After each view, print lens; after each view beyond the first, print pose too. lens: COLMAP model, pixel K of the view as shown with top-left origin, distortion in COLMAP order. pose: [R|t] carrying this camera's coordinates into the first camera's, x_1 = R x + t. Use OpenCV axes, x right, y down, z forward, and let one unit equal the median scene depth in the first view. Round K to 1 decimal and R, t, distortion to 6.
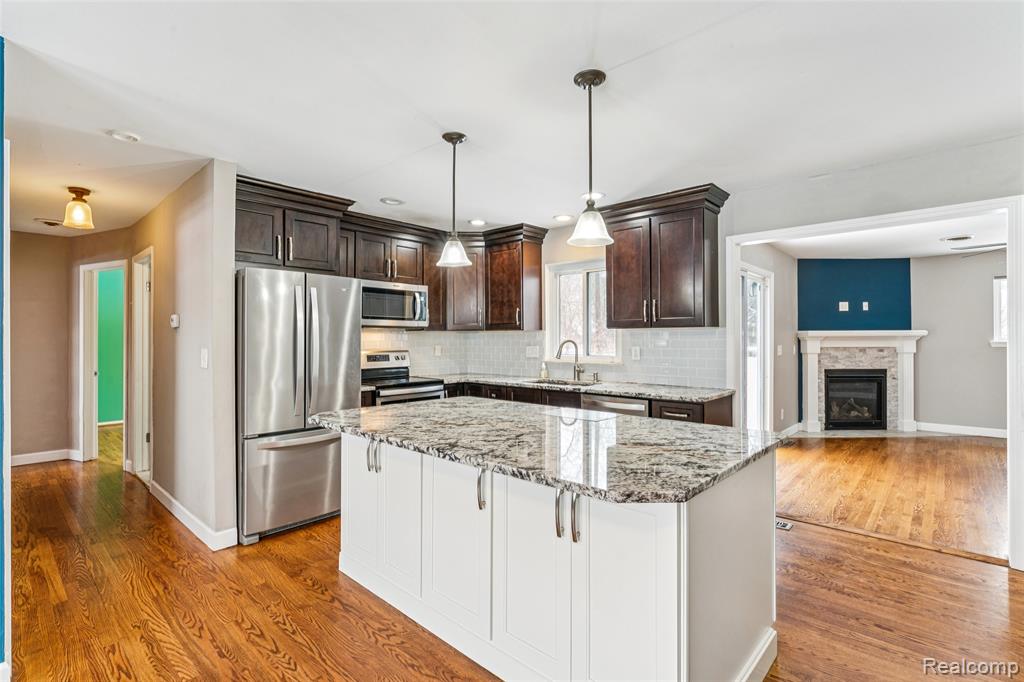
lens RADIAL K [[462.8, 0, 516.0], [0, 462.8, 337.4], [0, 0, 1]] dist [-0.002840, -0.000009]
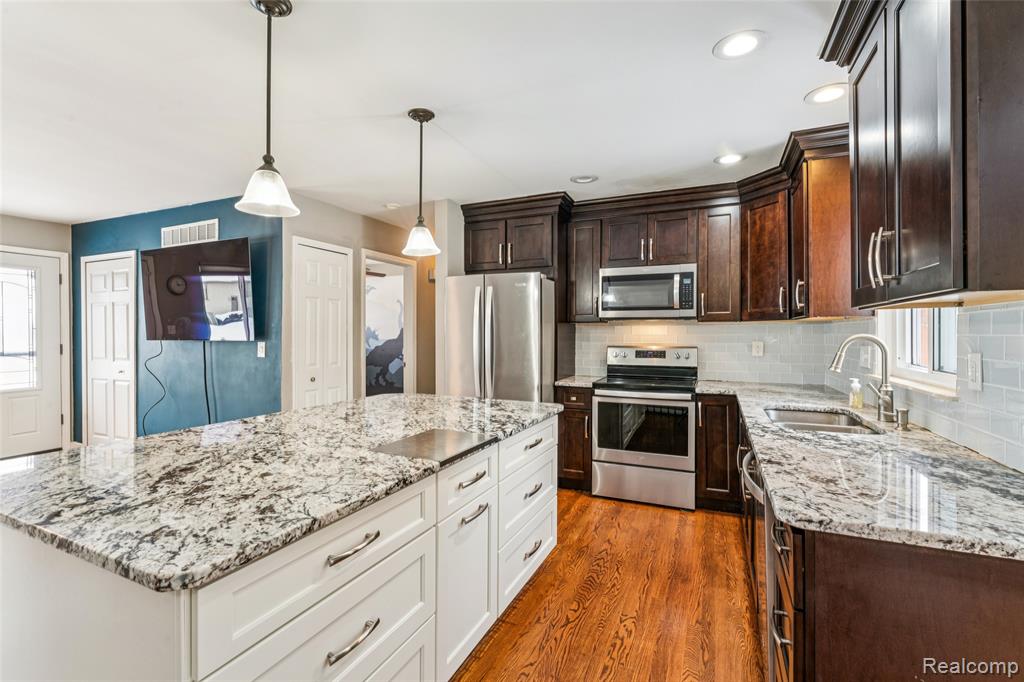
lens RADIAL K [[462.8, 0, 511.1], [0, 462.8, 339.2], [0, 0, 1]] dist [-0.002840, -0.000009]
pose [[0.318338, 0.016914, -0.947826, 0.311686], [0.003154, 0.999816, 0.018901, -0.000779], [0.947972, -0.009007, 0.318226, 0.330127]]
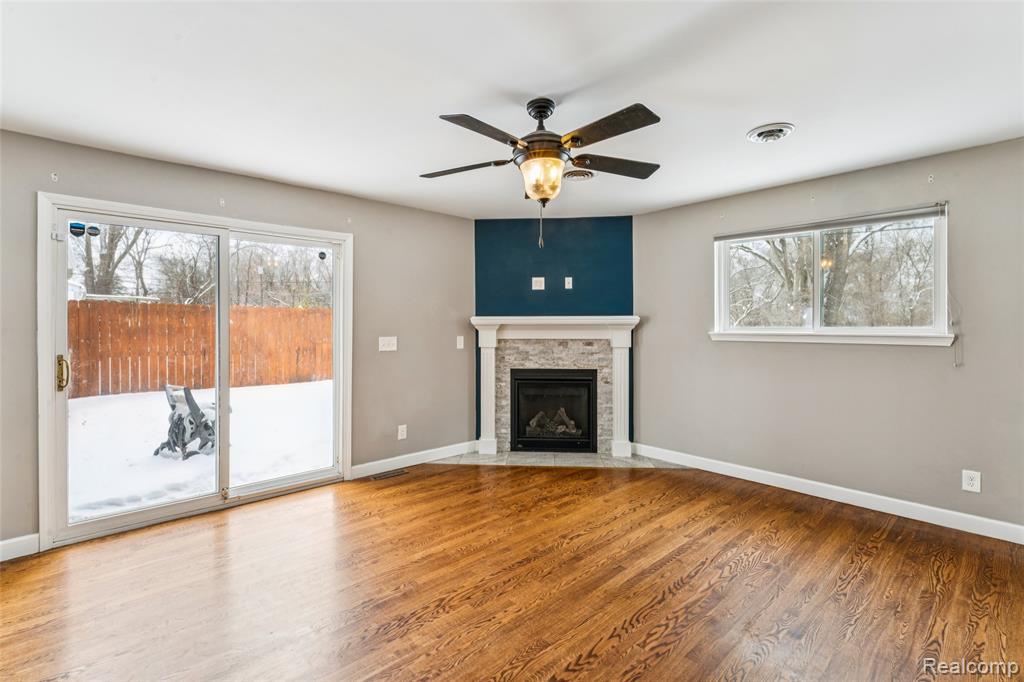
lens RADIAL K [[462.8, 0, 507.4], [0, 462.8, 328.5], [0, 0, 1]] dist [-0.002840, -0.000009]
pose [[0.996720, 0.002062, -0.080900, 0.728277], [-0.001112, 0.999930, 0.011790, -0.004341], [0.080919, -0.011661, 0.996652, 0.266346]]
